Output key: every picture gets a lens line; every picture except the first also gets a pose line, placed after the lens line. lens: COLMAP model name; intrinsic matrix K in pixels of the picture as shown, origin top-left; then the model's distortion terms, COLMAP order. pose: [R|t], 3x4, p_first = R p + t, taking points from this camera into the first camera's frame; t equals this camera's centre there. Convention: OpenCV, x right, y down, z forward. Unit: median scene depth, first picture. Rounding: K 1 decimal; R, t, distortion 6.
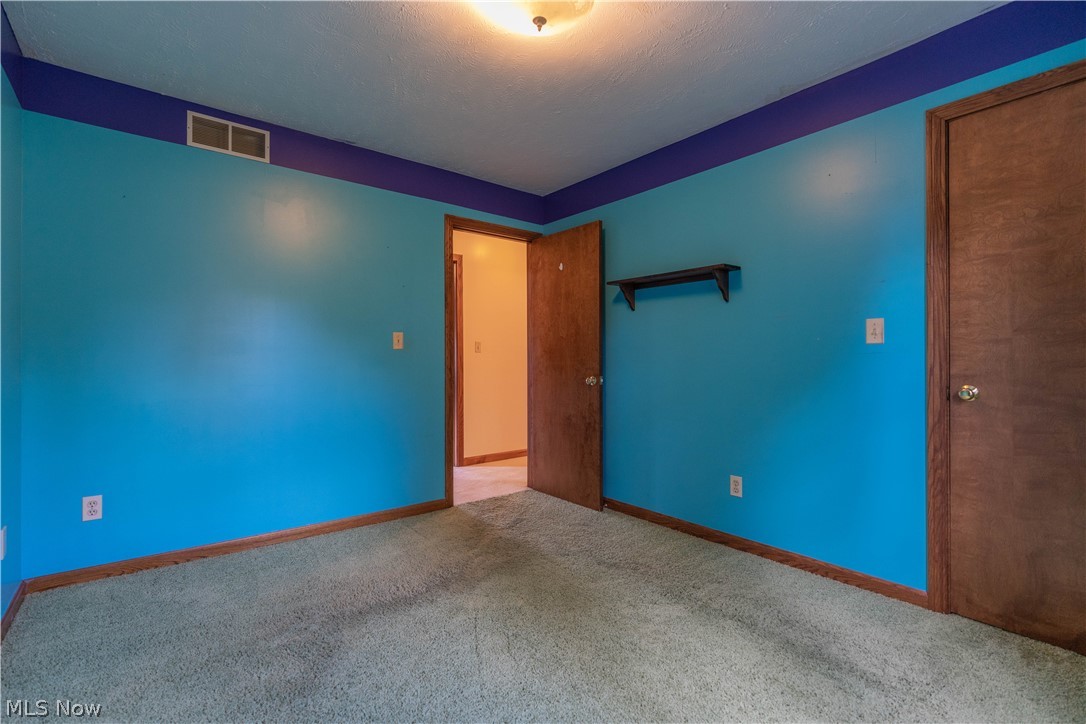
lens RADIAL K [[501.4, 0, 544.4], [0, 501.4, 360.1], [0, 0, 1]] dist [-0.001721, 0.000418]
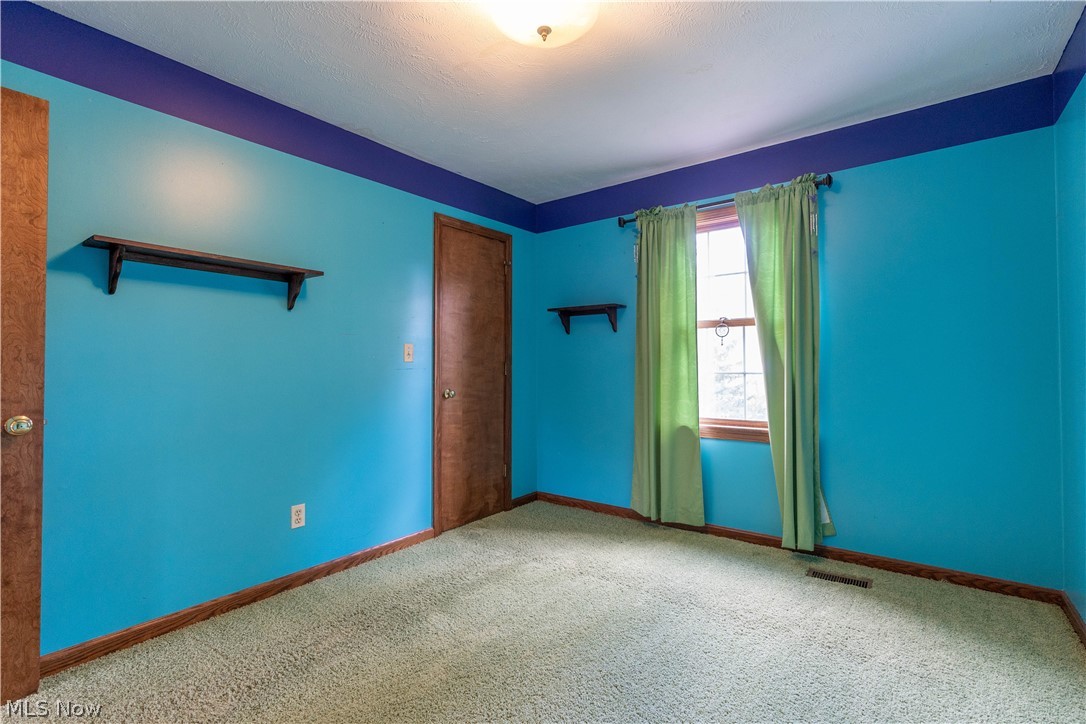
lens RADIAL K [[501.4, 0, 544.4], [0, 501.4, 360.1], [0, 0, 1]] dist [-0.001721, 0.000418]
pose [[-0.243268, 0.023538, 0.969673, -0.813403], [0.015449, 0.999673, -0.020391, -0.004279], [-0.969836, 0.010020, -0.243552, 1.060797]]
